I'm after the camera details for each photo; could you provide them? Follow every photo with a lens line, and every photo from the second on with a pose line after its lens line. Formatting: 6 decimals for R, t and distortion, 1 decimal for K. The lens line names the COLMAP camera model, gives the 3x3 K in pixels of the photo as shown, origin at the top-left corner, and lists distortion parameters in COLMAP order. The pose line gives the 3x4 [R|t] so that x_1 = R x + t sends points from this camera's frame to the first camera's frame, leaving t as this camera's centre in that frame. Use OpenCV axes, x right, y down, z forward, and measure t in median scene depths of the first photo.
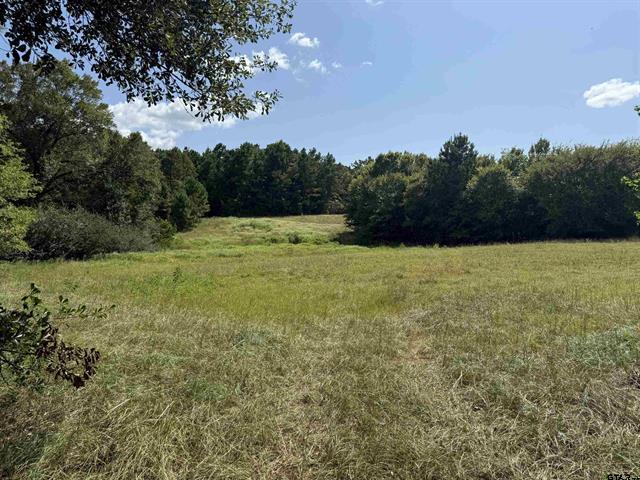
lens RADIAL K [[449.0, 0, 322.6], [0, 449.0, 252.8], [0, 0, 1]] dist [0.029112, -0.041933]
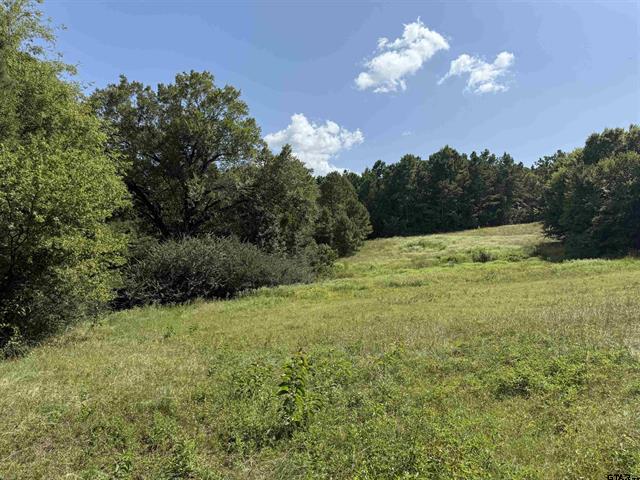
lens RADIAL K [[449.0, 0, 318.4], [0, 449.0, 240.0], [0, 0, 1]] dist [0.029112, -0.041933]
pose [[0.931132, -0.080288, -0.355735, -0.048374], [0.052665, 0.994843, -0.086680, -0.006232], [0.360859, 0.061975, 0.930559, 0.179358]]
